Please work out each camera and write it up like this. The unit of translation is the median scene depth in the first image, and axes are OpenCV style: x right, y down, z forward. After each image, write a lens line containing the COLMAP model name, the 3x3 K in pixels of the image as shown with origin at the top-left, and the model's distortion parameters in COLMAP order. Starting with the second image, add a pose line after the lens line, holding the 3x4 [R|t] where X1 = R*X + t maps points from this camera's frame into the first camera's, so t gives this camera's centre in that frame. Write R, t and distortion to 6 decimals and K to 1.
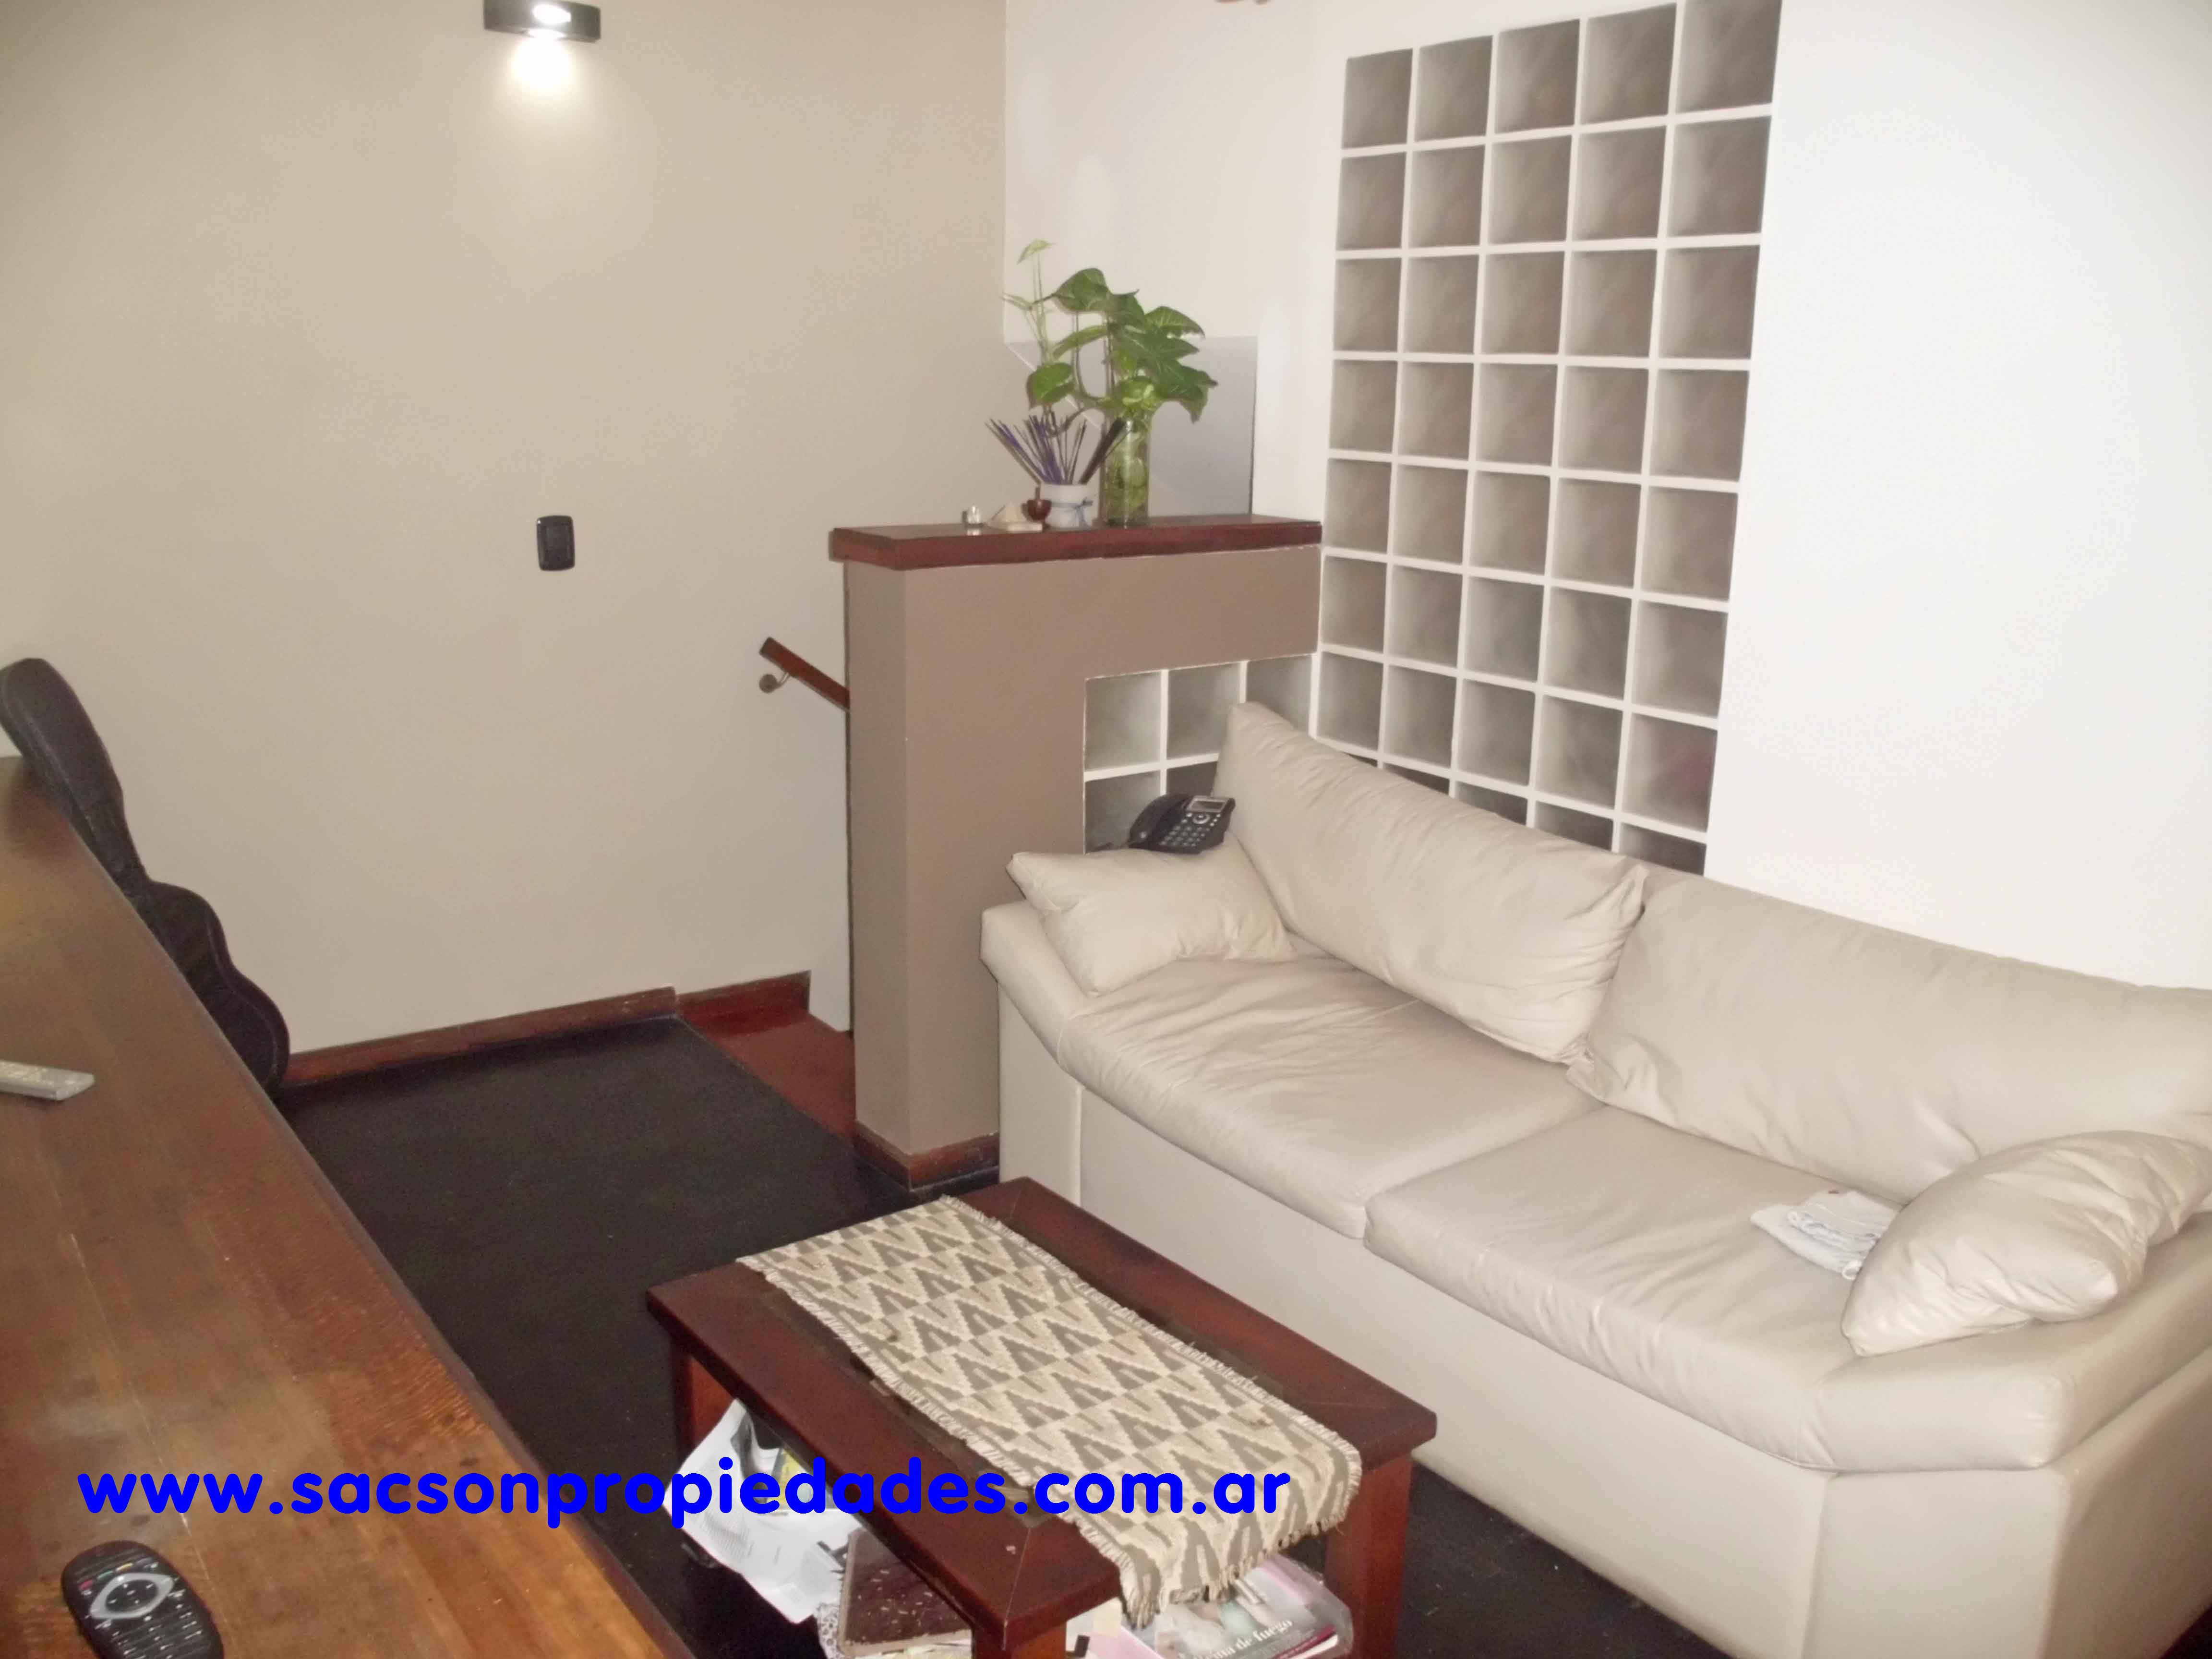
lens RADIAL K [[1798.0, 0, 1106.0], [0, 1798.0, 829.5], [0, 0, 1]] dist [-0.147856, 0.135254]
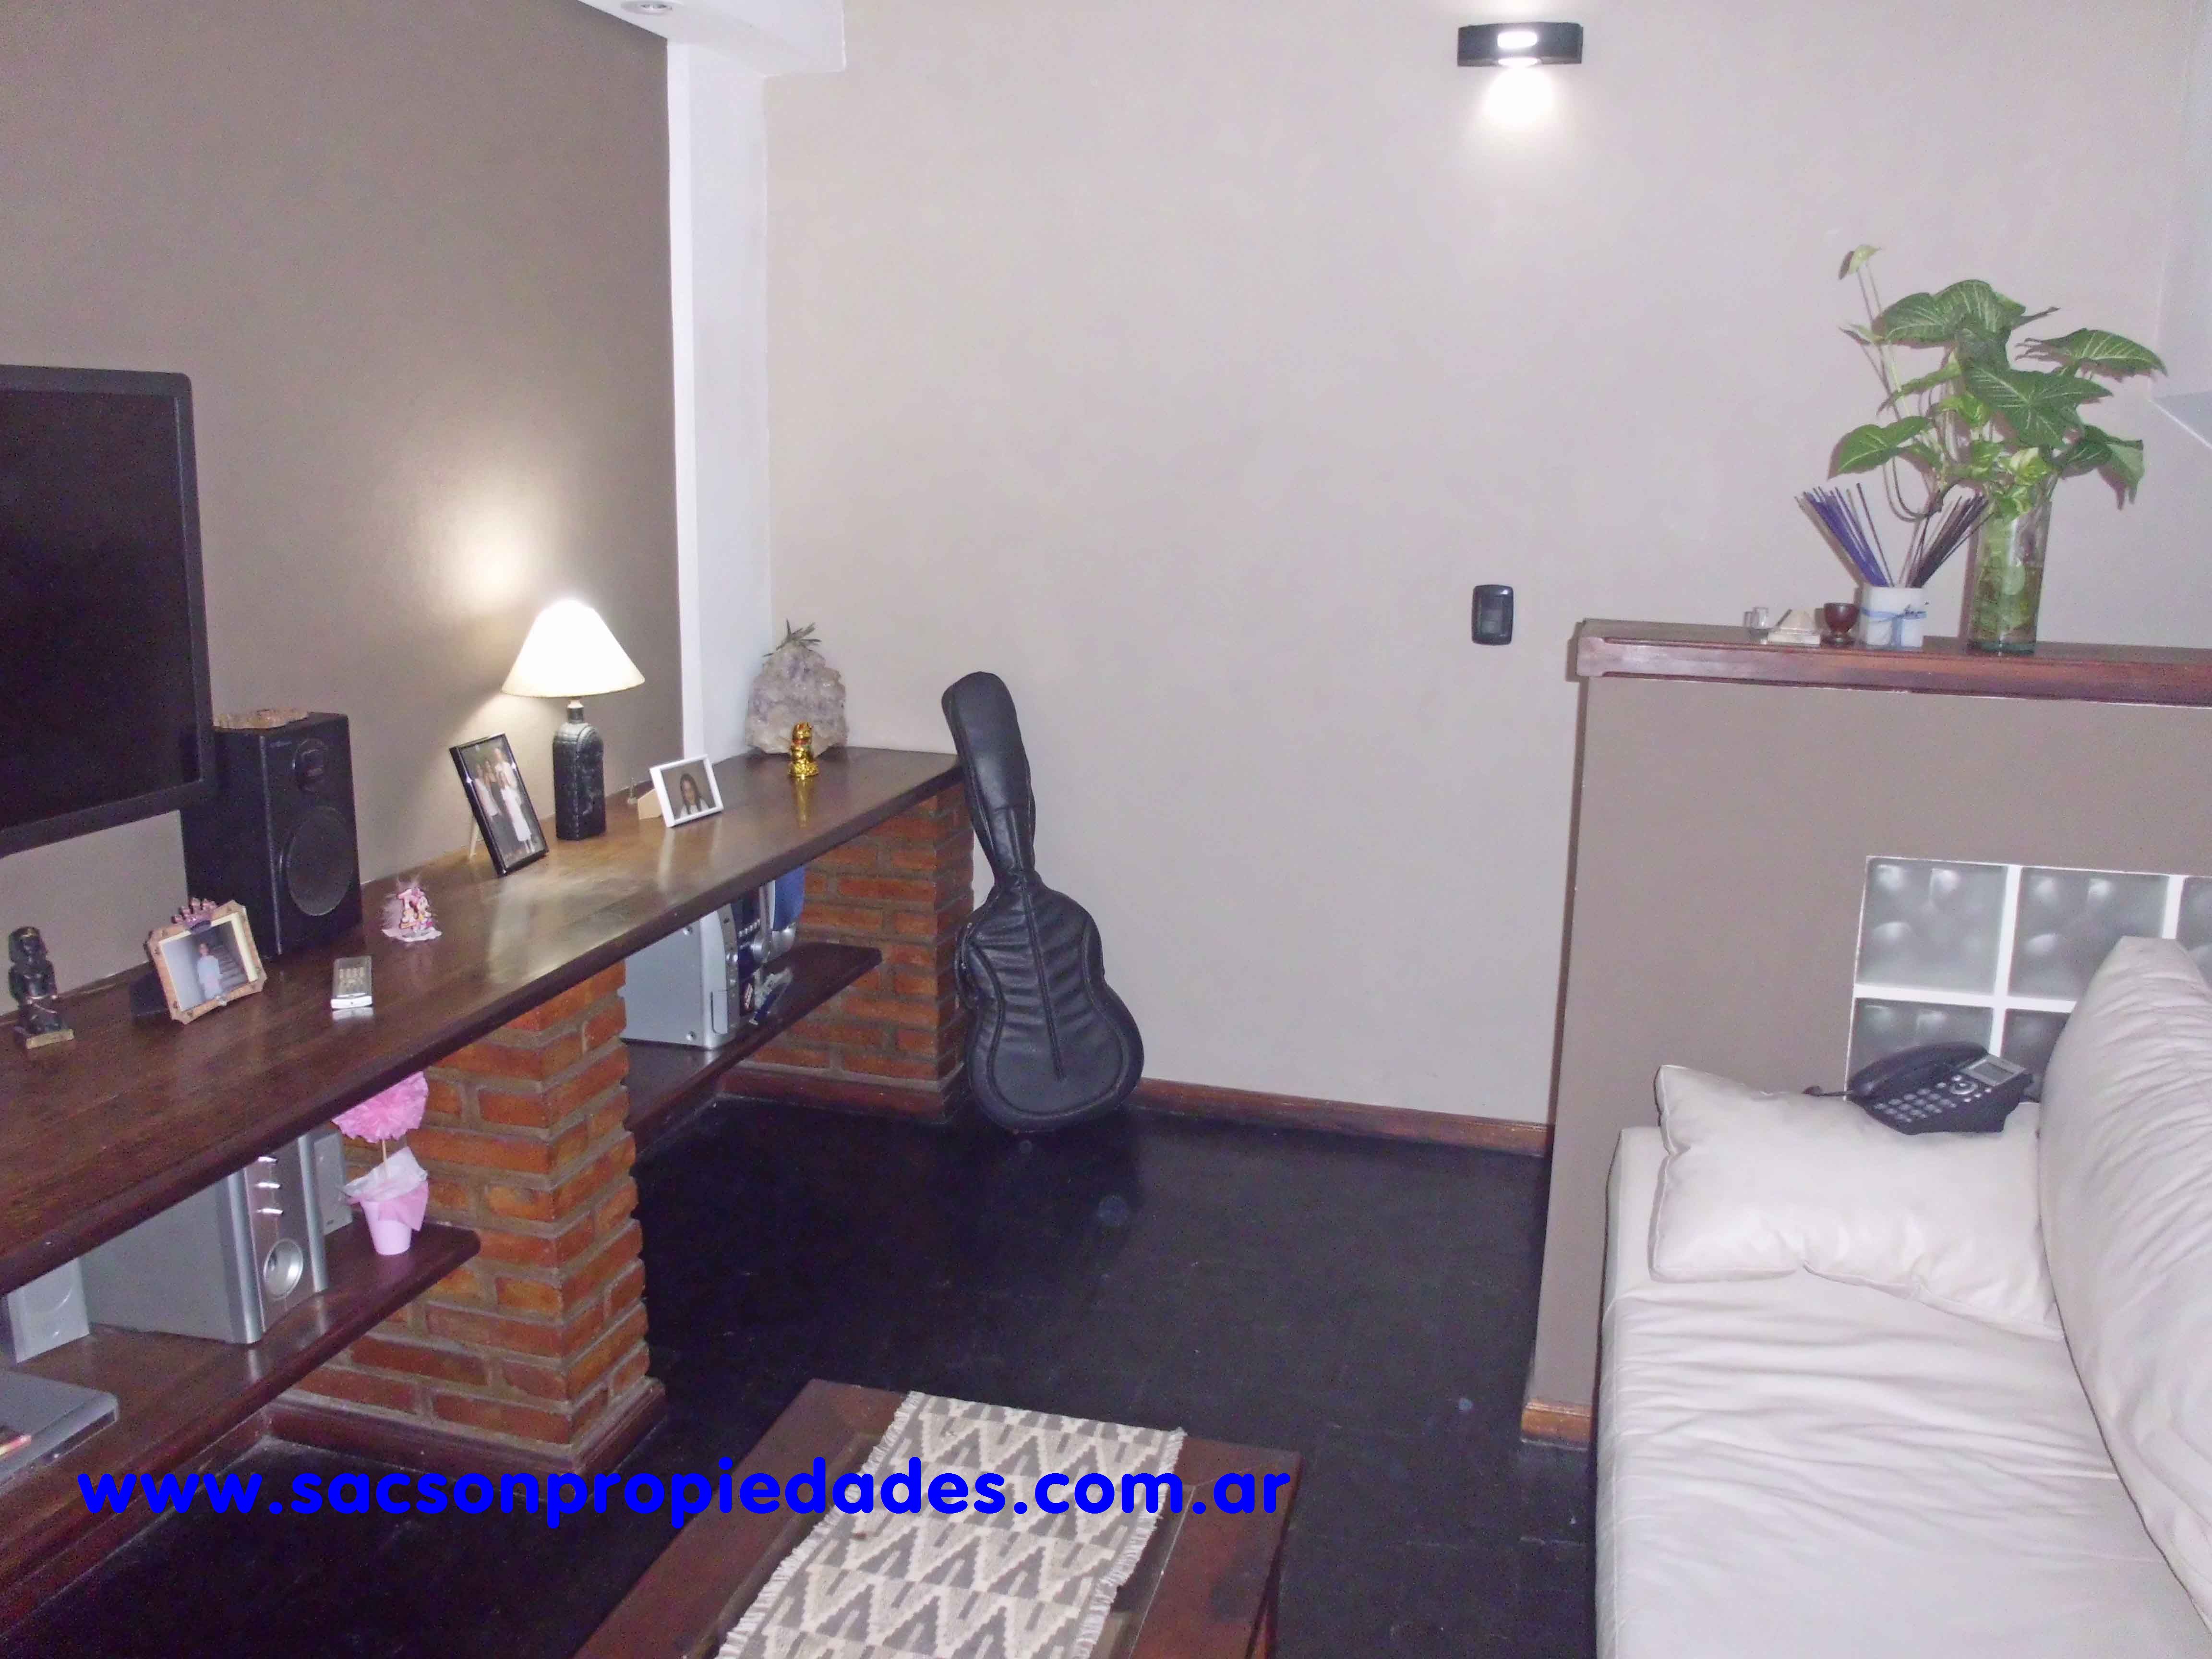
lens RADIAL K [[1798.0, 0, 1106.0], [0, 1798.0, 829.5], [0, 0, 1]] dist [-0.147856, 0.135254]
pose [[0.605924, 0.162284, -0.778794, 0.351855], [-0.194665, 0.979456, 0.052644, -0.072830], [0.771338, 0.119706, 0.625067, 0.328571]]
